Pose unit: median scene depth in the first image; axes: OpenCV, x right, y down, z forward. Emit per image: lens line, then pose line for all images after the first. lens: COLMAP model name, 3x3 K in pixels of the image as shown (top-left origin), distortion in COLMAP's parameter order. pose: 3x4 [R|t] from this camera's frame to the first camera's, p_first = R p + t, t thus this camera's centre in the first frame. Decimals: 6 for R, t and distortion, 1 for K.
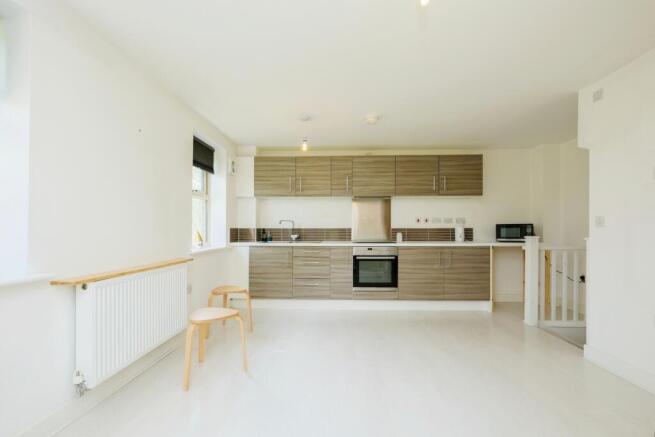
lens RADIAL K [[287.9, 0, 317.0], [0, 287.9, 227.1], [0, 0, 1]] dist [0.002063, -0.000344]
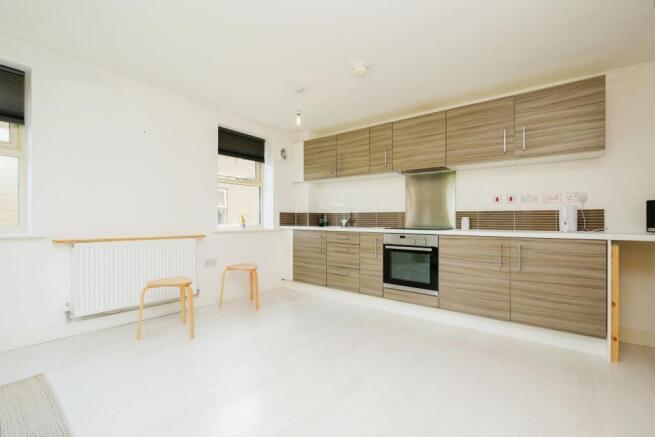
lens RADIAL K [[287.9, 0, 324.8], [0, 287.9, 221.2], [0, 0, 1]] dist [0.002063, -0.000344]
pose [[0.817359, 0.009878, -0.576044, 0.447000], [-0.005898, 0.999944, 0.008778, 0.027215], [0.576098, -0.003777, 0.817372, 0.230297]]
